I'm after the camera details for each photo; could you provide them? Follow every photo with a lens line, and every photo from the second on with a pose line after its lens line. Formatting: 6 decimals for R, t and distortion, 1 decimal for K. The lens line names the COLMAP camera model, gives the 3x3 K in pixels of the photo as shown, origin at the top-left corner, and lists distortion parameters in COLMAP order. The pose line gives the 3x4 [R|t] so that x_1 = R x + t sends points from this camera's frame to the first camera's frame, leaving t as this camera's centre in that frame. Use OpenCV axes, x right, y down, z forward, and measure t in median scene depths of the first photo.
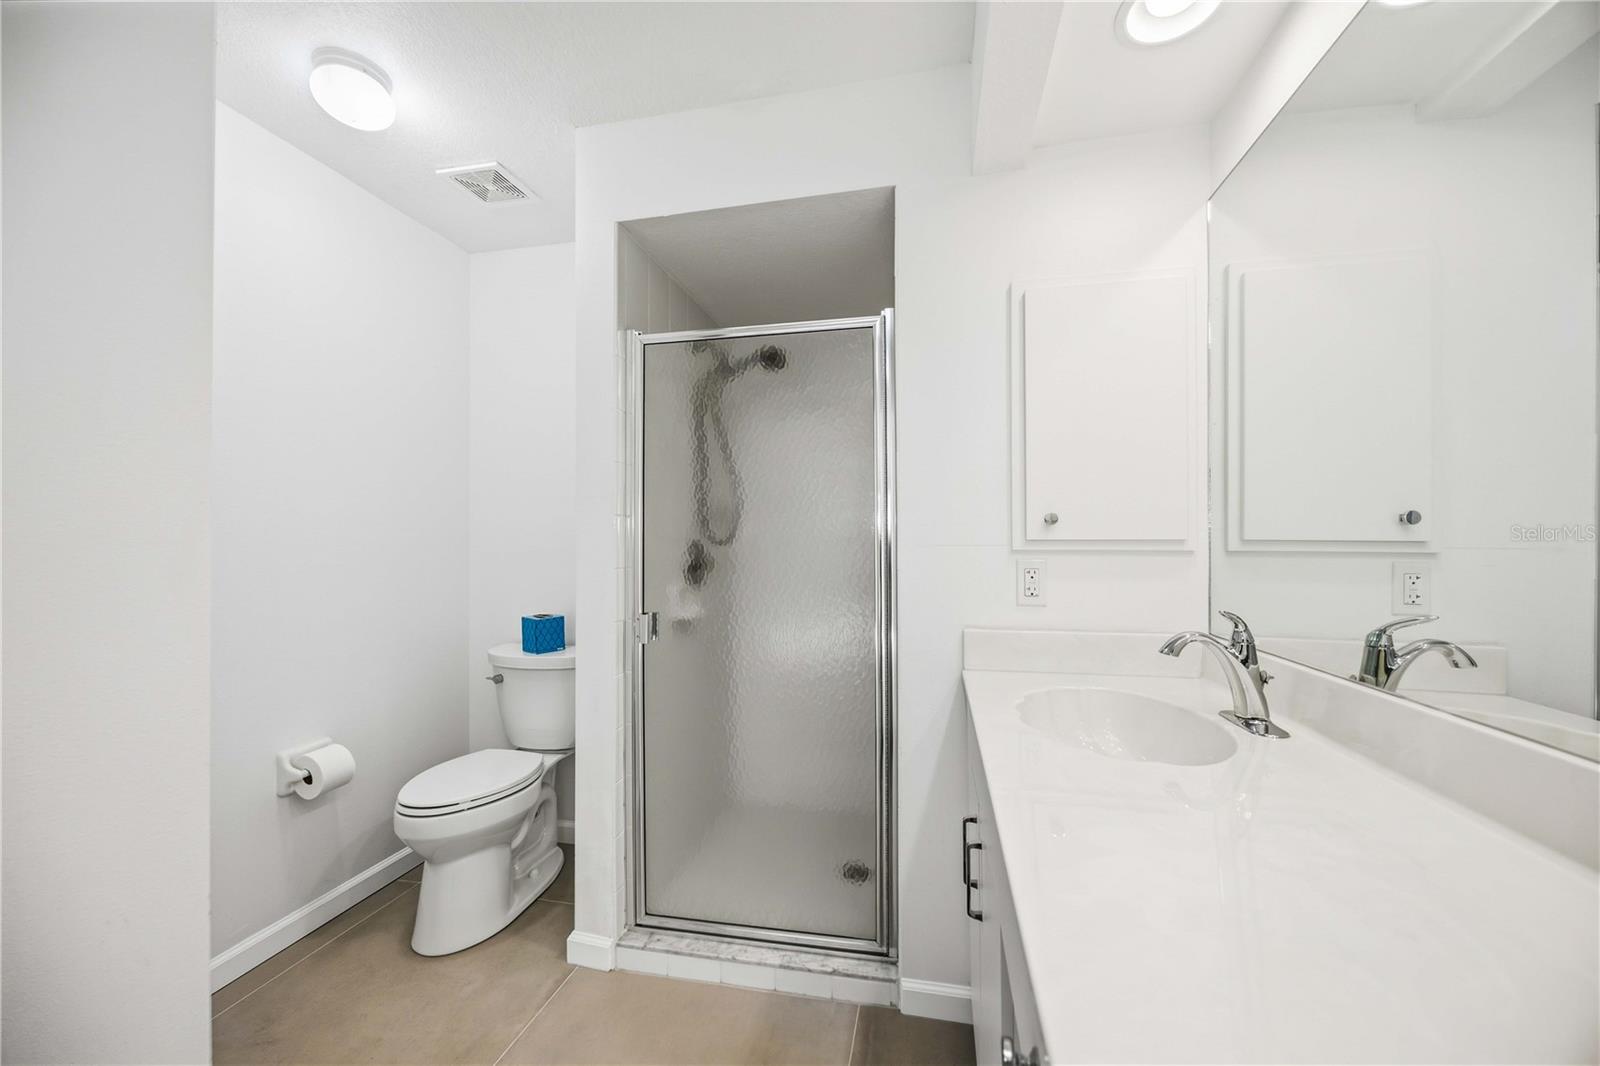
lens RADIAL K [[608.3, 0, 800.0], [0, 608.3, 533.0], [0, 0, 1]] dist [-0.000686, -0.000907]
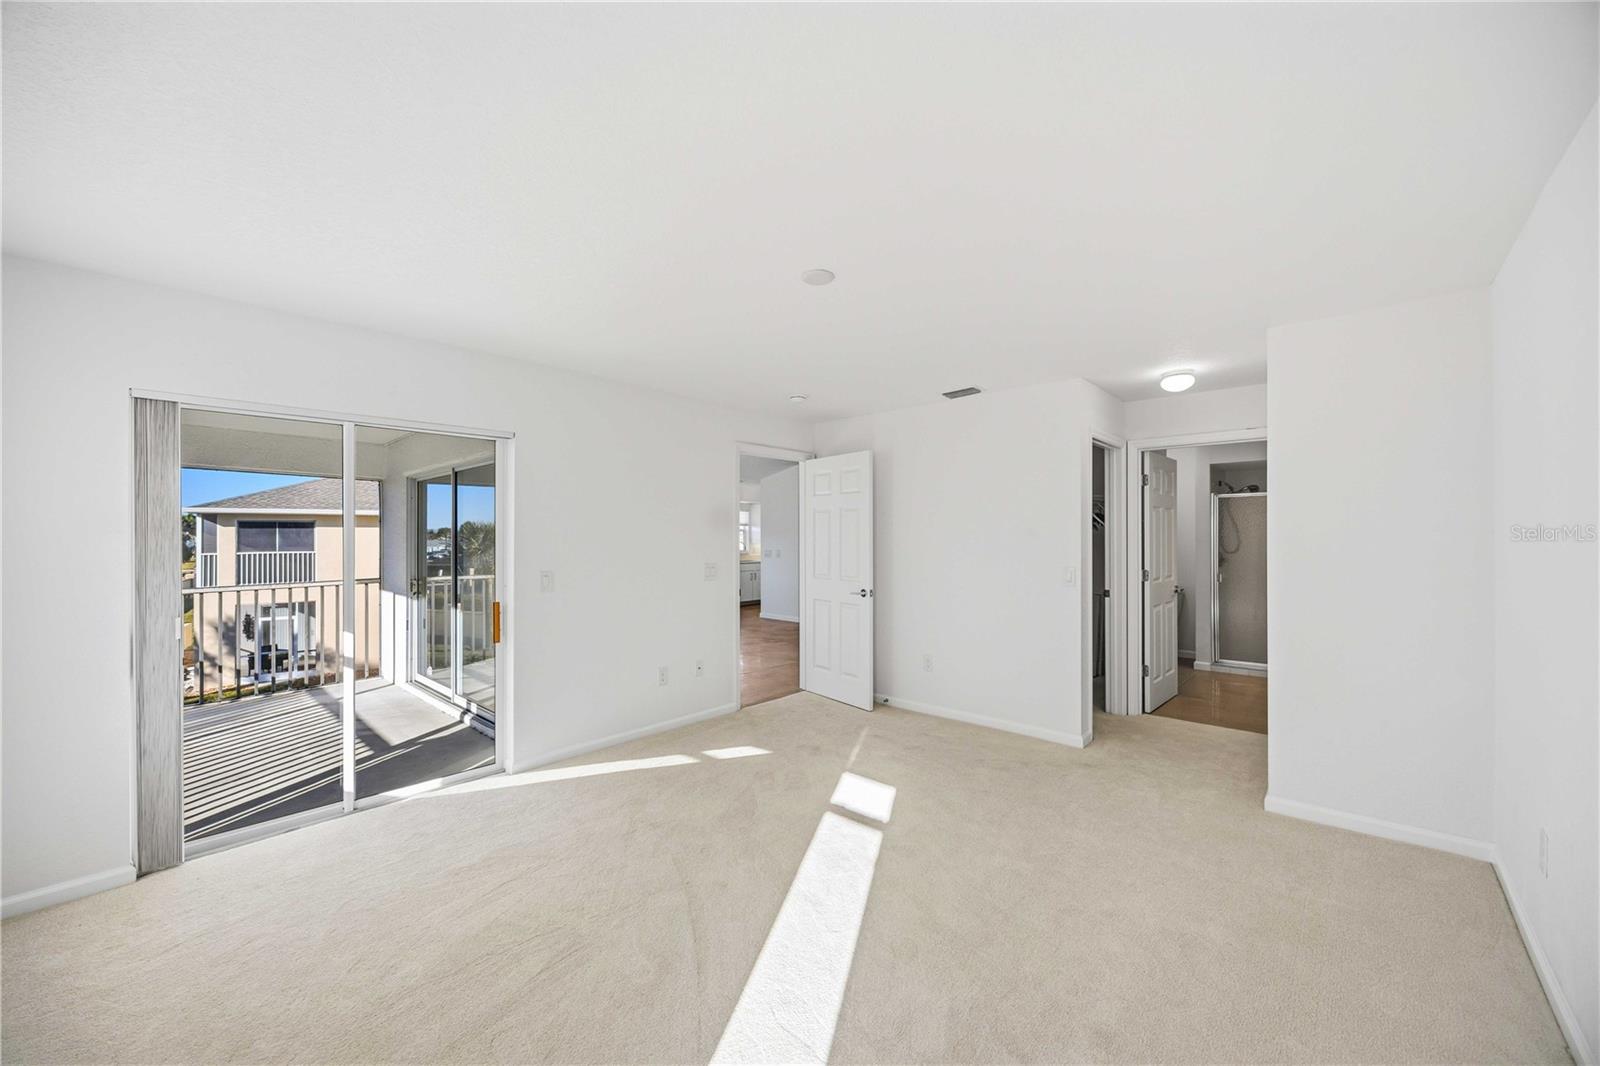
lens RADIAL K [[608.3, 0, 800.0], [0, 608.3, 533.0], [0, 0, 1]] dist [-0.000686, -0.000907]
pose [[0.867645, -0.003796, -0.497170, -0.668864], [0.008735, 0.999933, 0.007608, -0.163655], [0.497107, -0.010944, 0.867620, -3.580010]]
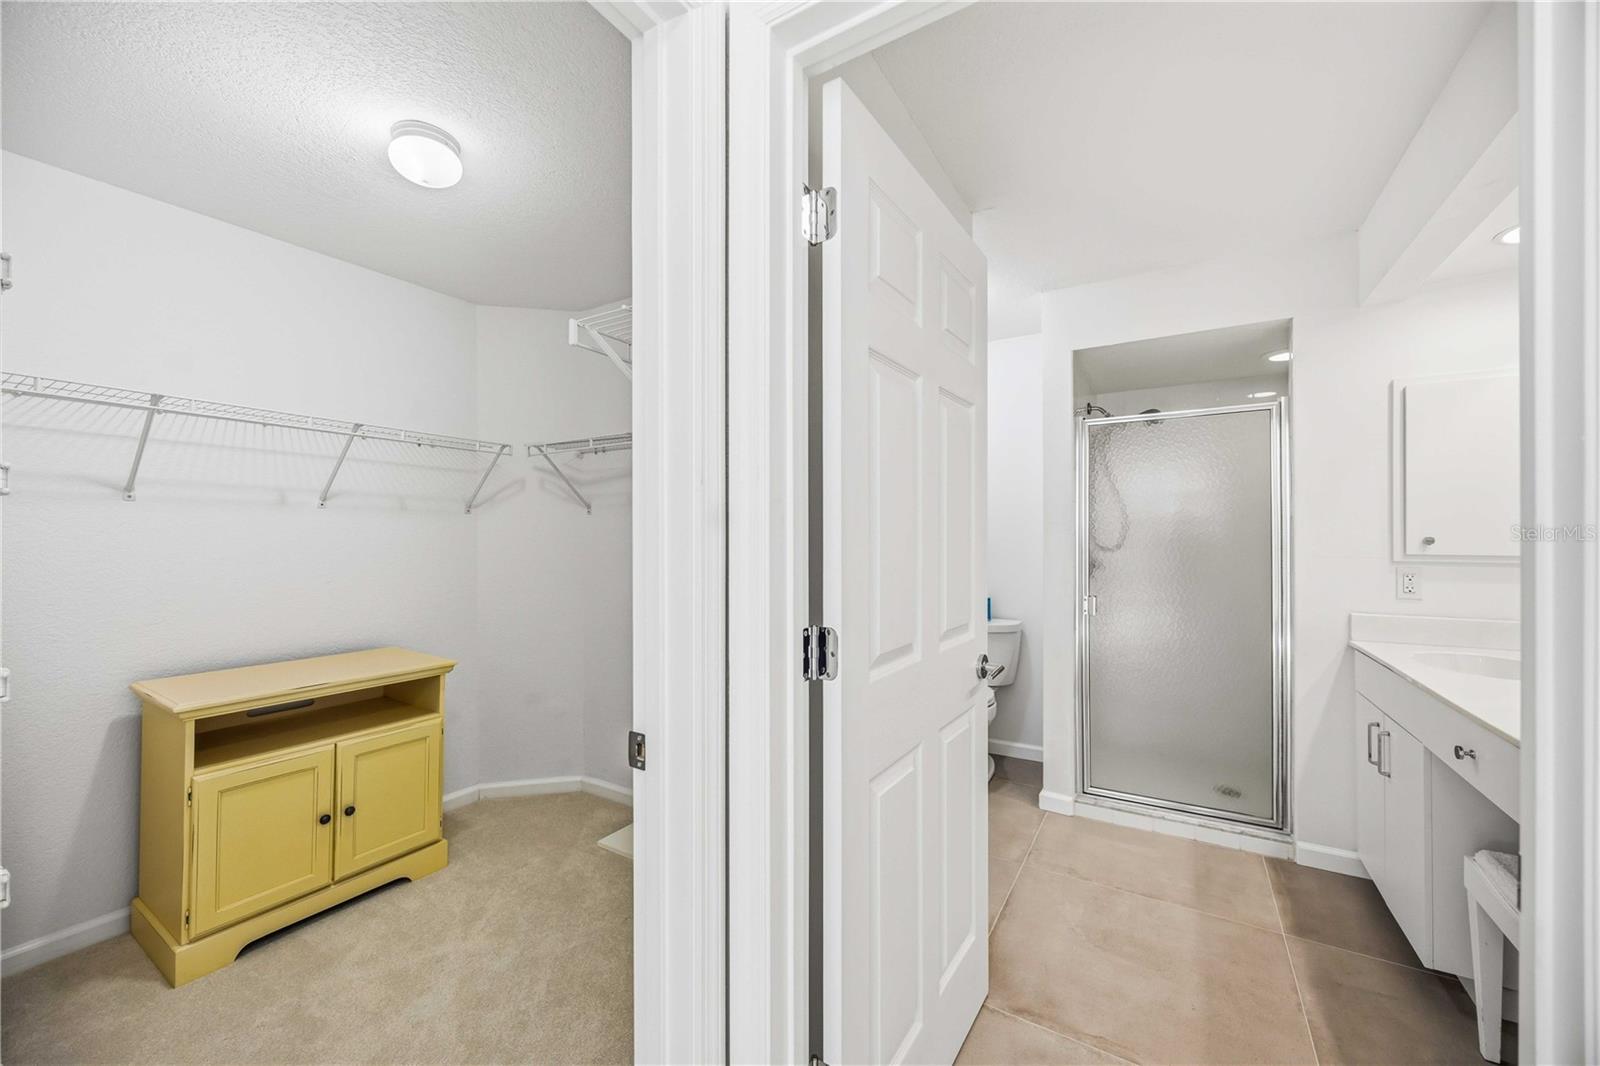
lens RADIAL K [[608.3, 0, 800.0], [0, 608.3, 533.0], [0, 0, 1]] dist [-0.000686, -0.000907]
pose [[0.945017, -0.000283, -0.327020, -0.497723], [0.003551, 0.999950, 0.009396, -0.056044], [0.327001, -0.010040, 0.944971, -0.812900]]
